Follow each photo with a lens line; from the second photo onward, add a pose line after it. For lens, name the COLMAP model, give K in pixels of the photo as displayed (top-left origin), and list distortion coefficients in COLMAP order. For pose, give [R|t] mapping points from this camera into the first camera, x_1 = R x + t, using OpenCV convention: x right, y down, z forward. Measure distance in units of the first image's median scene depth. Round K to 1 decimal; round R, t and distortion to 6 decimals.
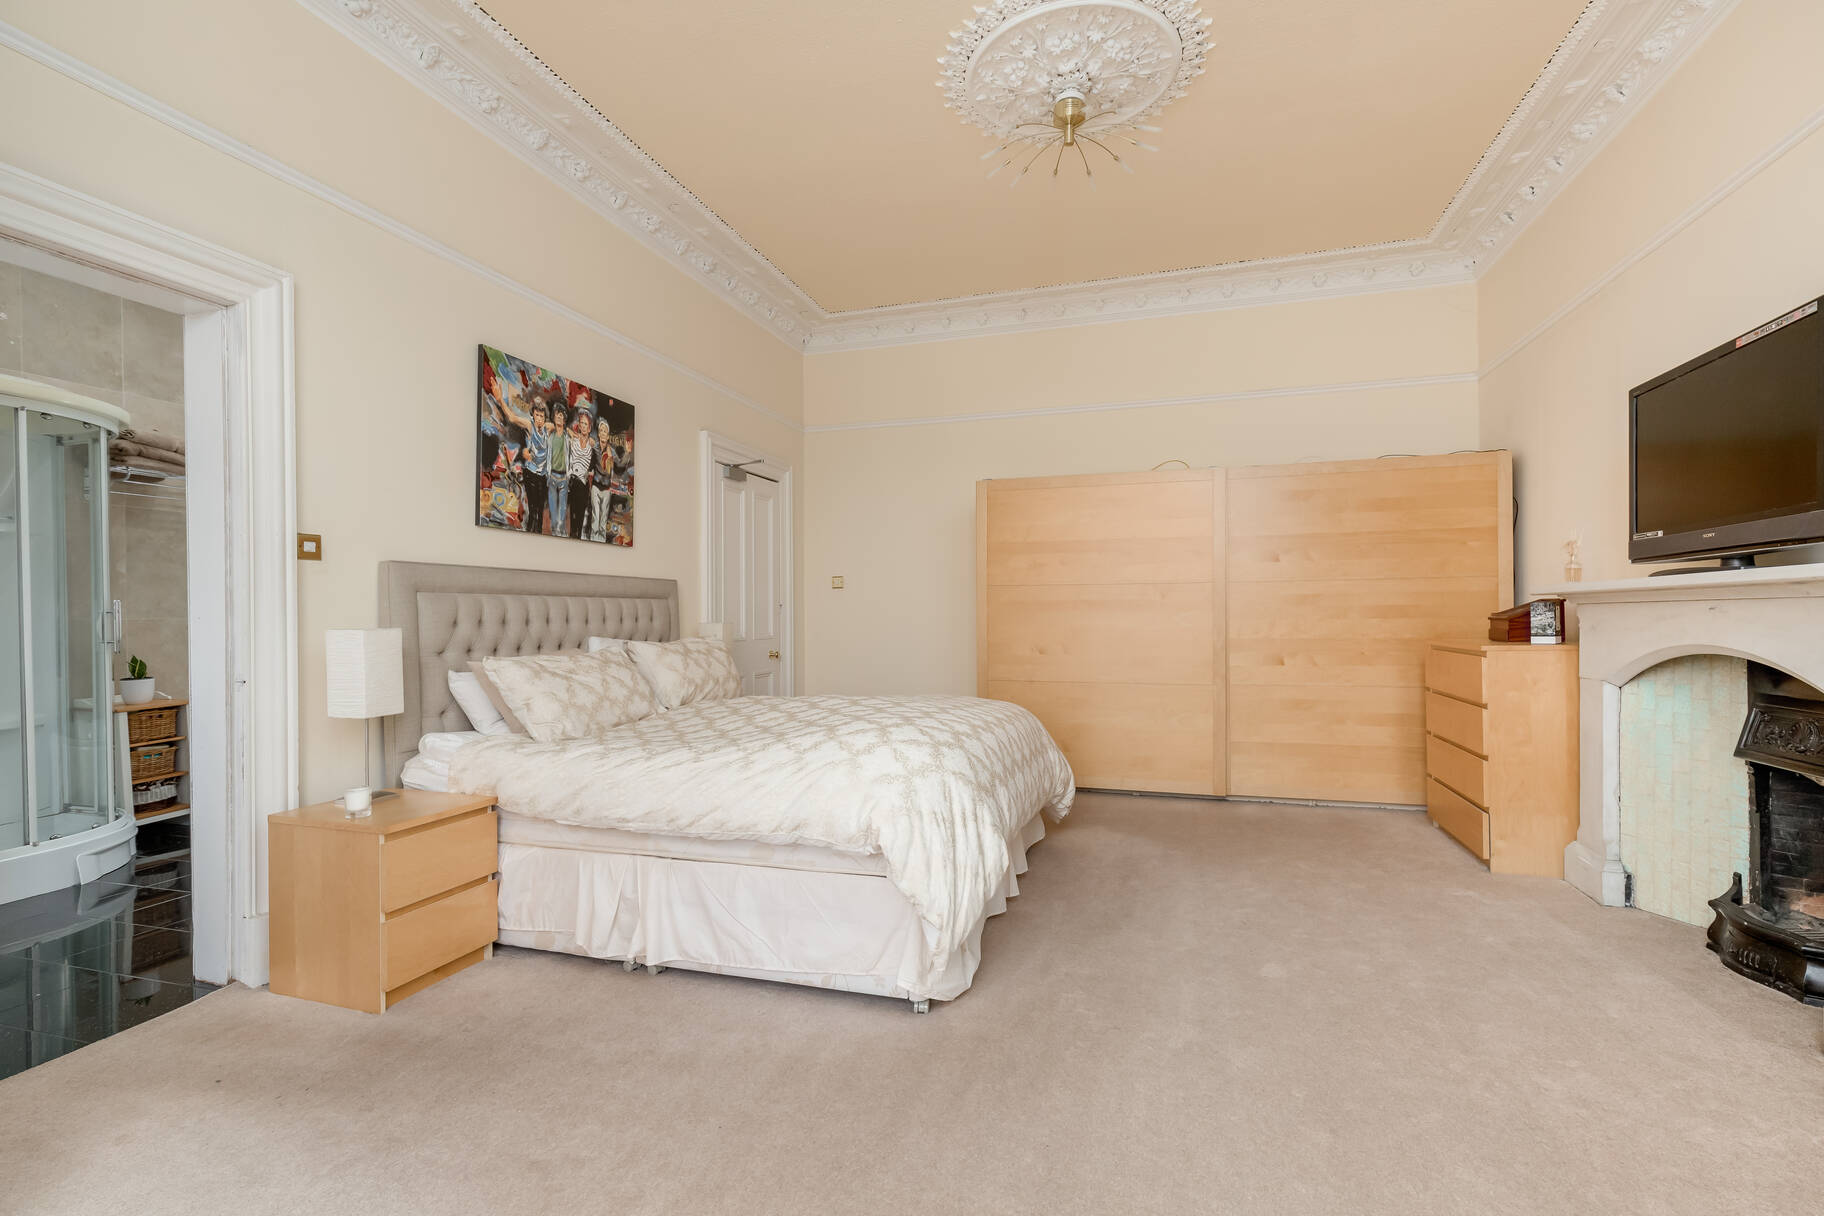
lens RADIAL K [[804.0, 0, 912.0], [0, 804.0, 616.2], [0, 0, 1]] dist [0.007191, 0.000614]
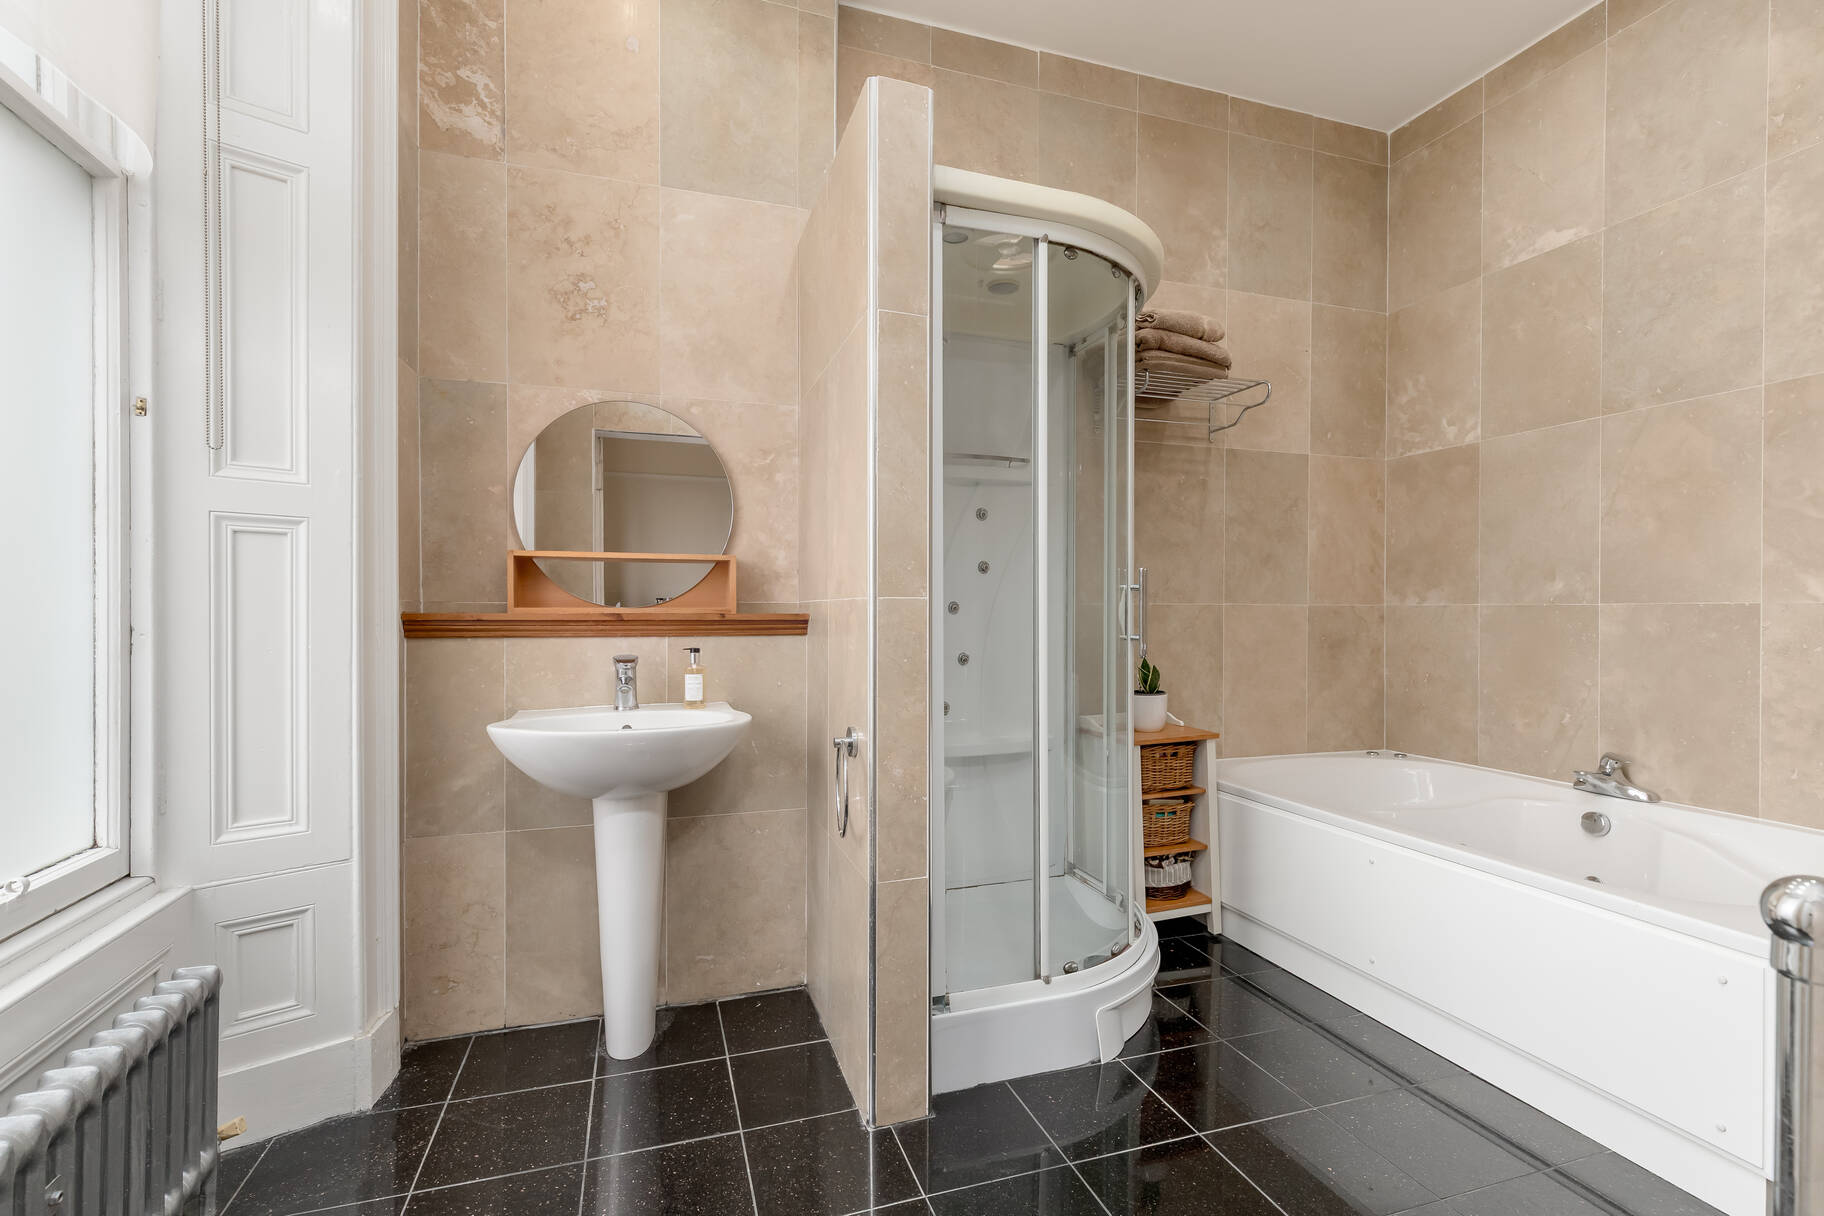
lens RADIAL K [[837.0, 0, 912.0], [0, 837.0, 608.0], [0, 0, 1]] dist [-0.000218, 0.000154]
pose [[0.565272, 0.014114, -0.824784, -0.507034], [-0.010720, 0.999895, 0.009764, 0.002226], [0.824835, 0.003322, 0.565364, 0.456574]]
